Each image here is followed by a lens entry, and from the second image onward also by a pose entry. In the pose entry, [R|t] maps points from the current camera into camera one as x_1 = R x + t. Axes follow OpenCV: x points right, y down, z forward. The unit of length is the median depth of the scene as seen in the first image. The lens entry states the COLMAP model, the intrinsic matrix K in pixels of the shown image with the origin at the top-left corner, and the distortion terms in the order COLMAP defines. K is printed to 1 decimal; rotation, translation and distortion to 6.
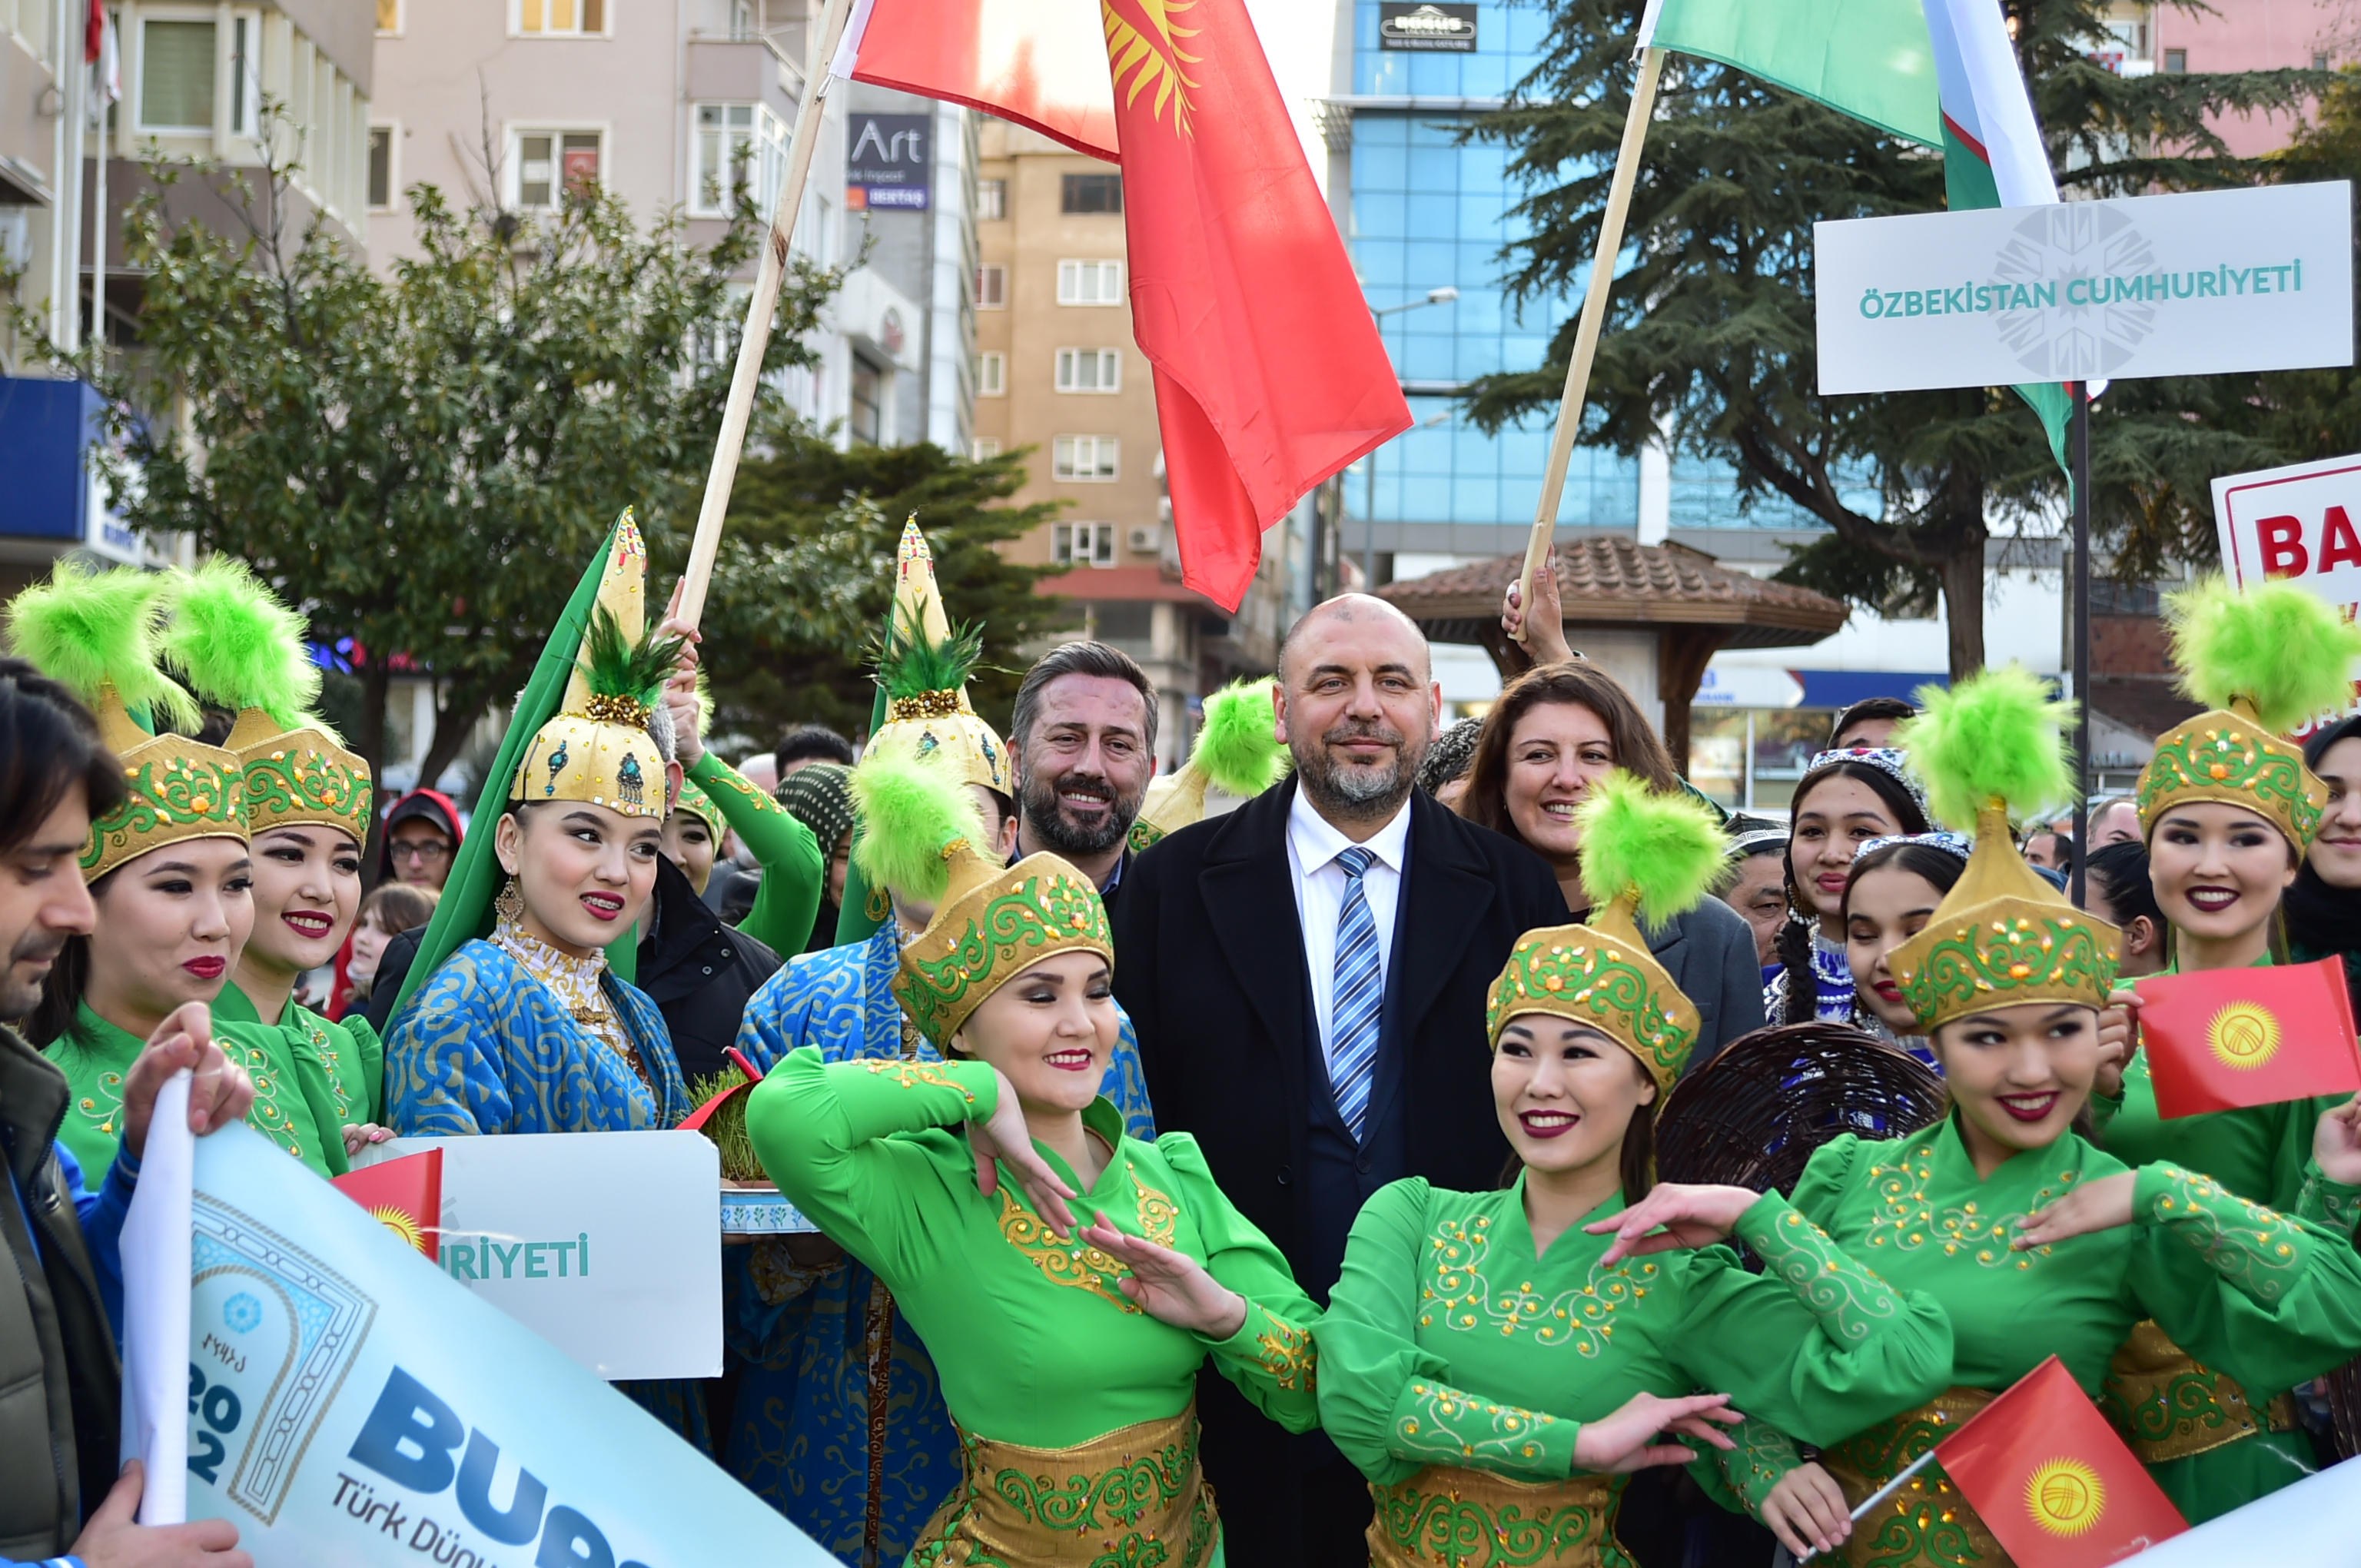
lens RADIAL K [[3741.3, 0, 1128.9], [0, 3741.3, 827.8], [0, 0, 1]] dist [0.039550, -0.094487]
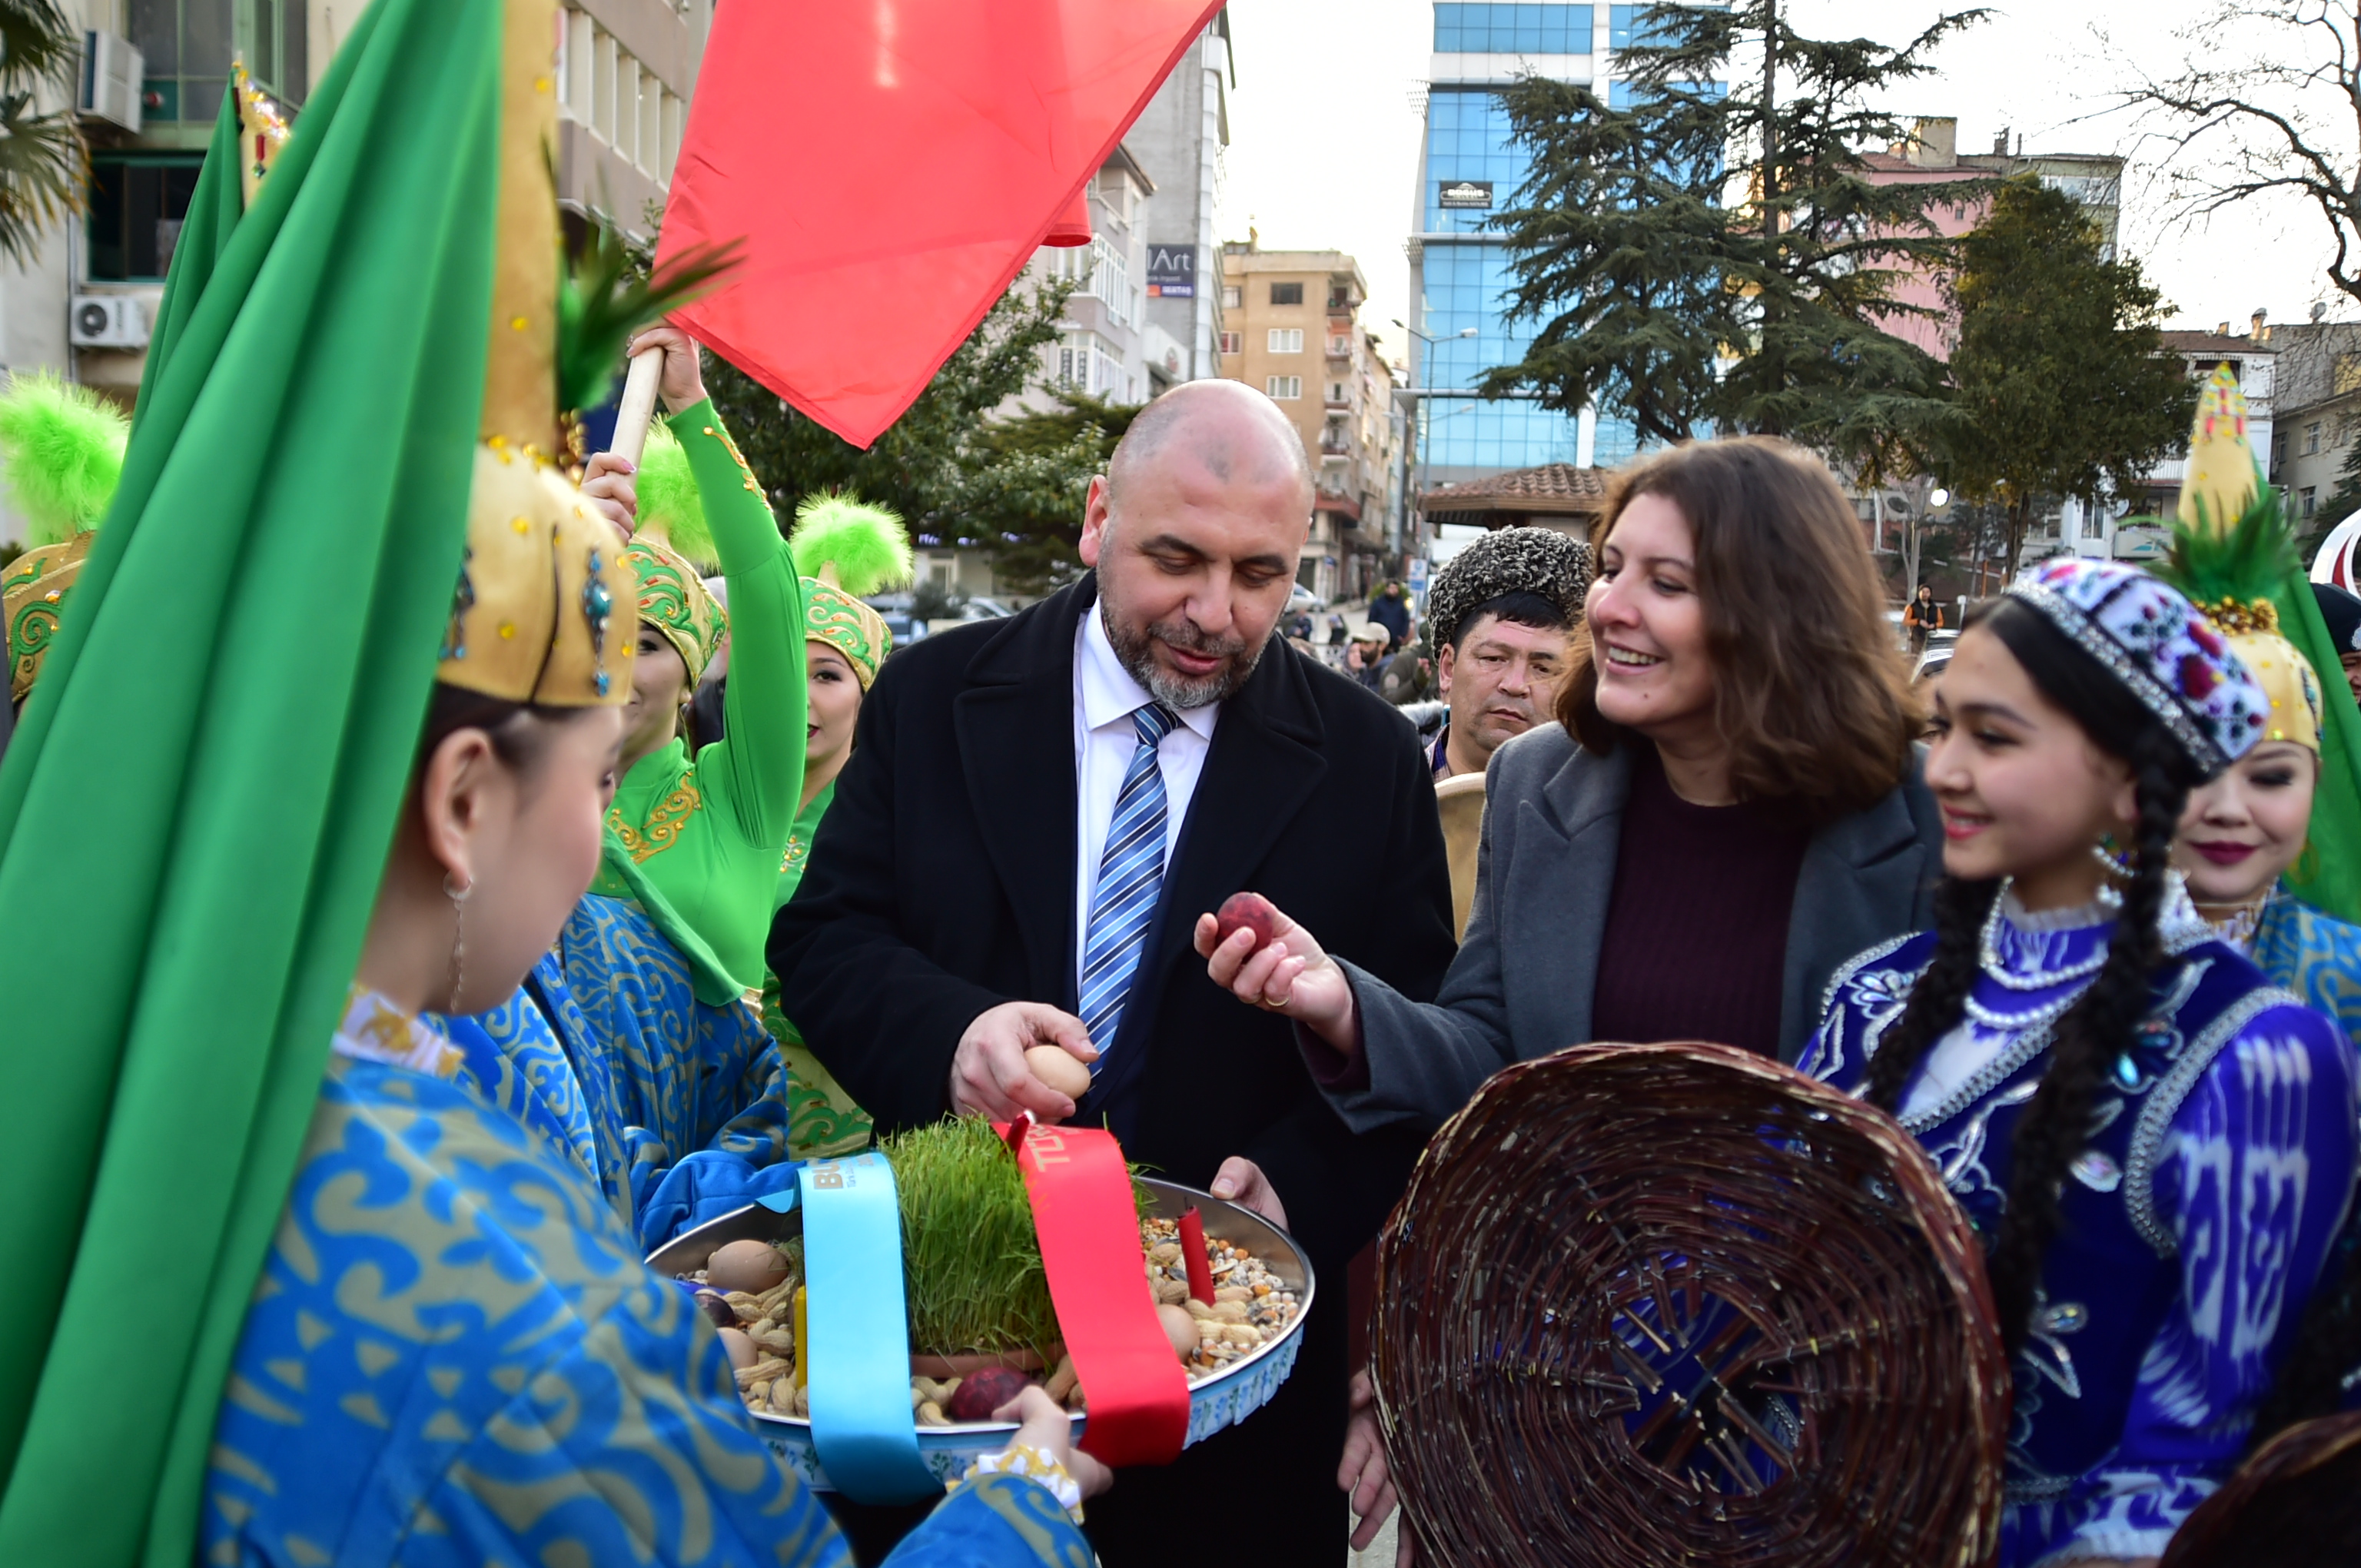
lens RADIAL K [[1885.1, 0, 1162.8], [0, 1885.1, 787.6], [0, 0, 1]] dist [-0.019512, 0.008292]
pose [[0.996990, 0.011684, -0.076644, 0.014293], [-0.005231, 0.996464, 0.083862, -0.000561], [0.077353, -0.083209, 0.993525, 0.115881]]
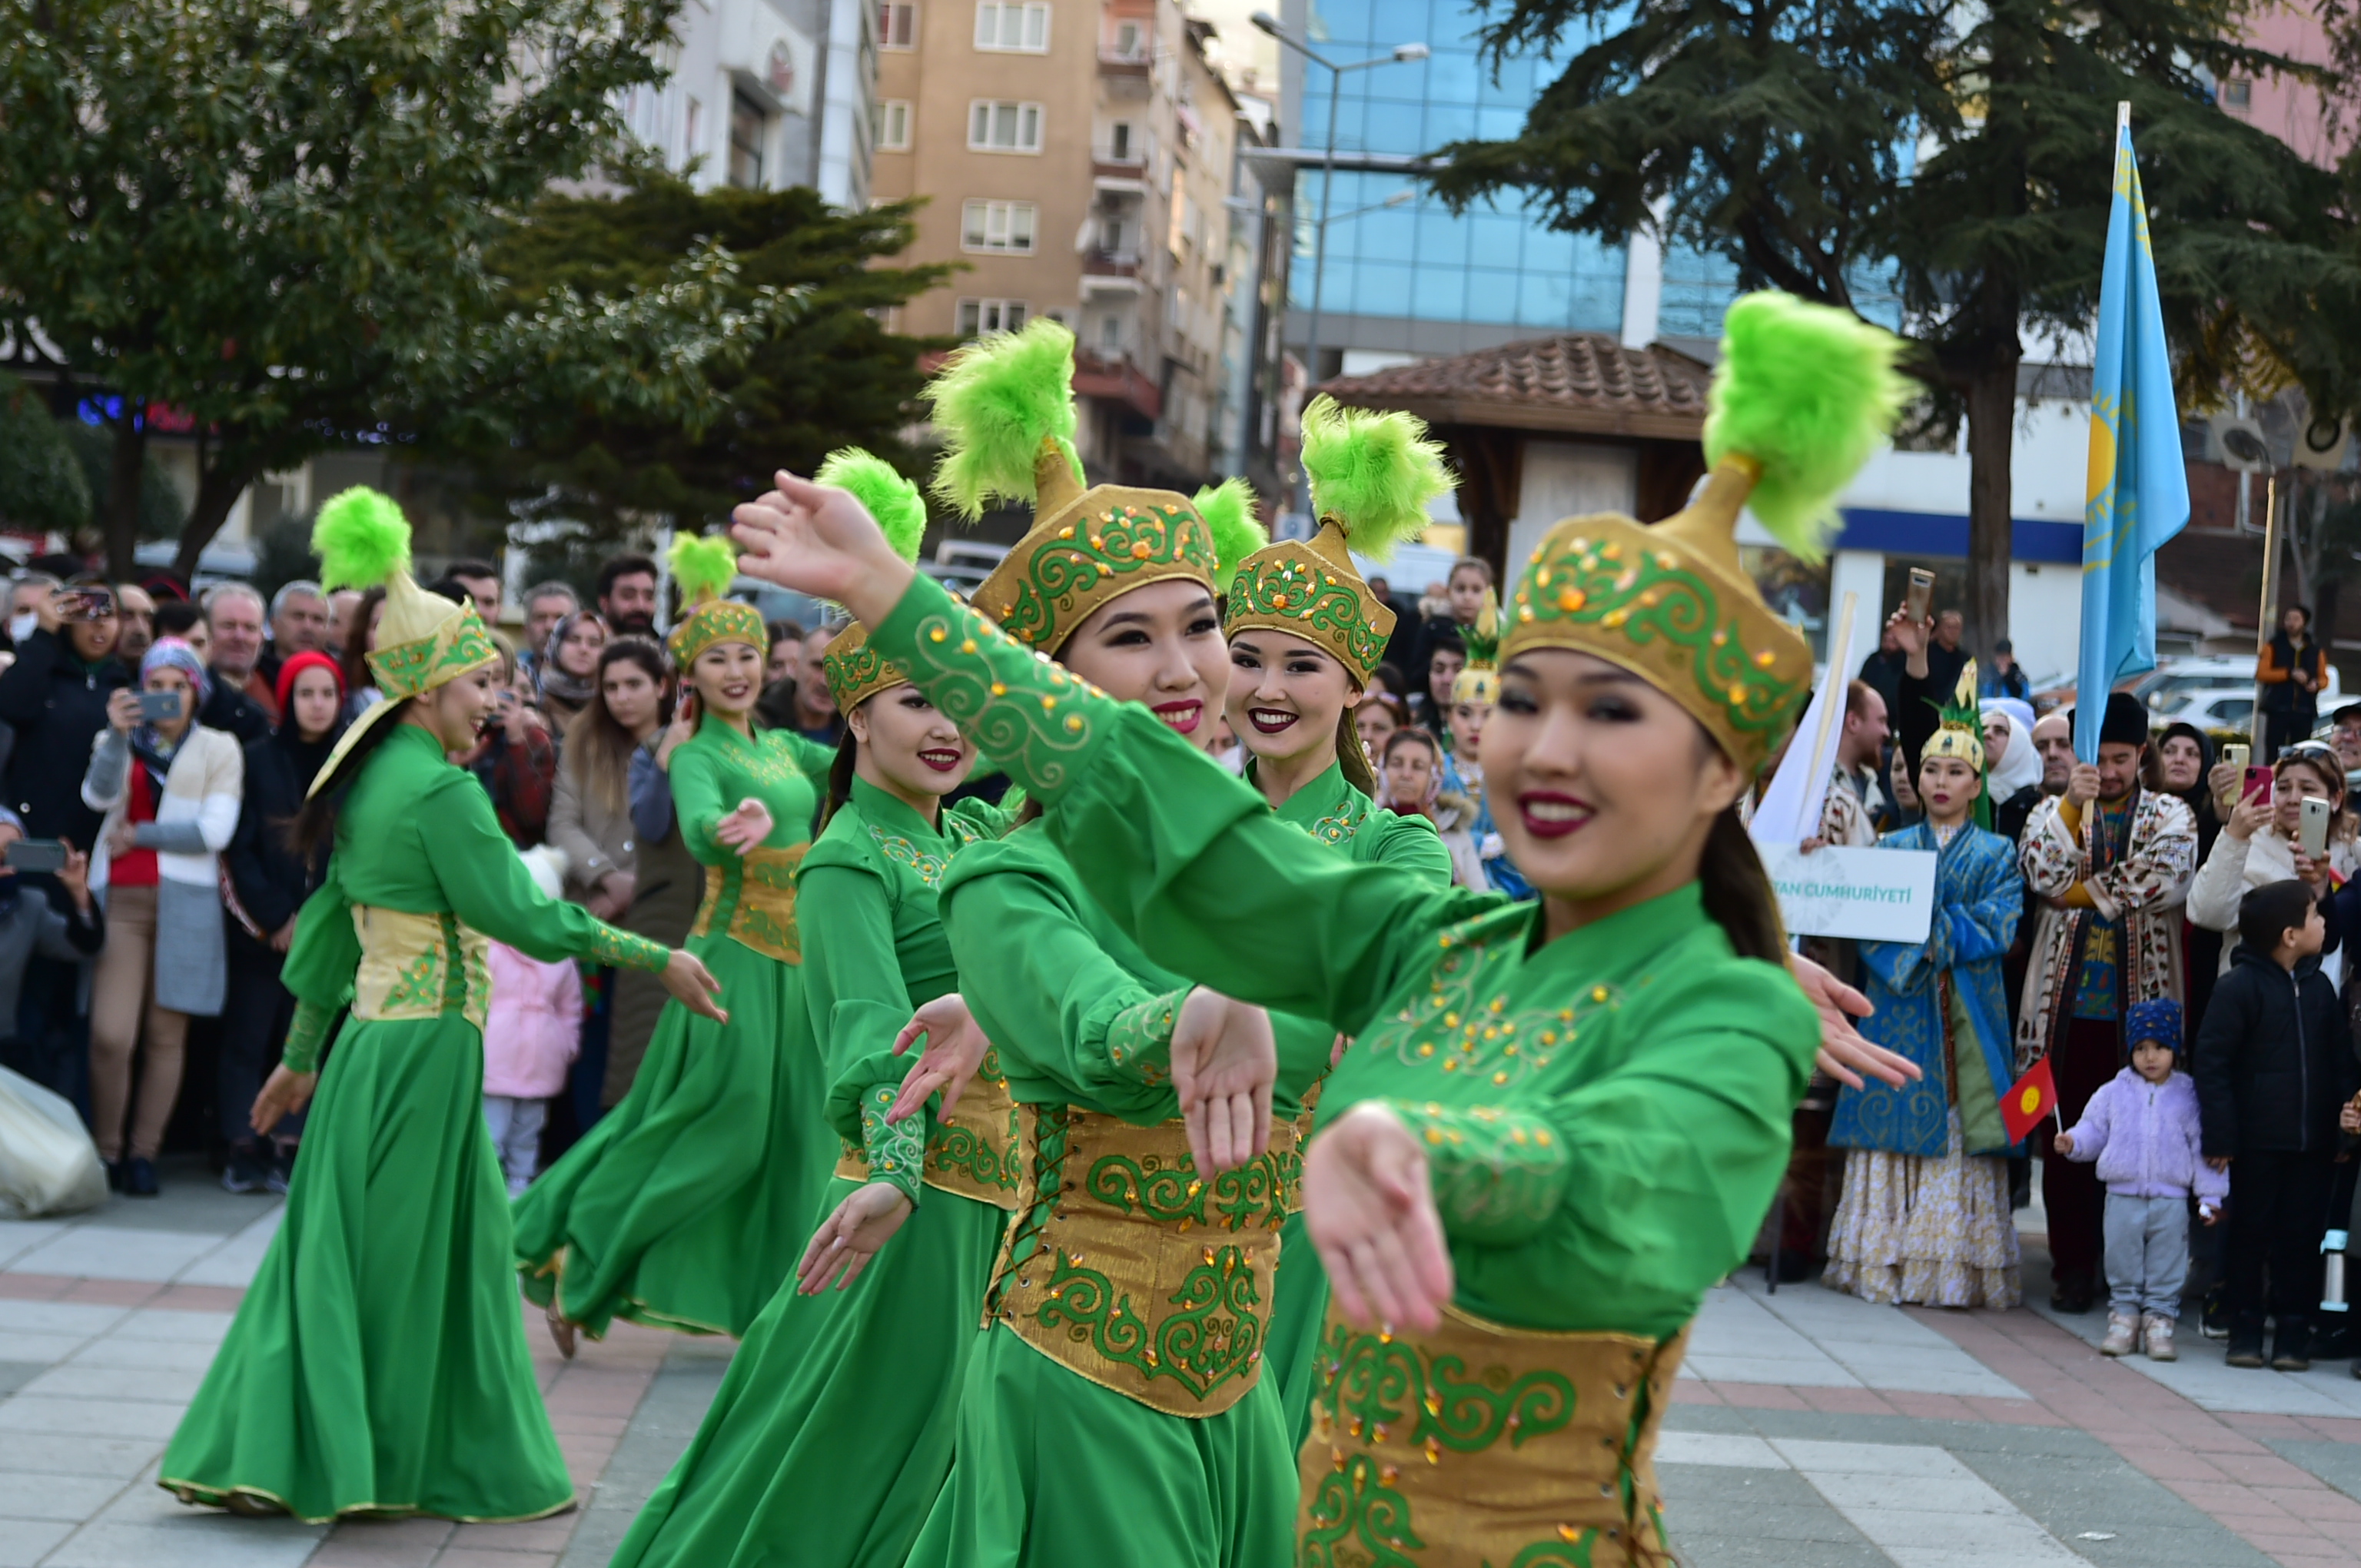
lens RADIAL K [[4221.2, 0, 1109.4], [0, 4221.2, 789.1], [0, 0, 1]] dist [0.050868, -0.121123]
pose [[0.998883, 0.043104, 0.019374, 0.003321], [-0.043707, 0.998537, 0.031835, 0.000660], [-0.017974, -0.032646, 0.999305, 0.021761]]
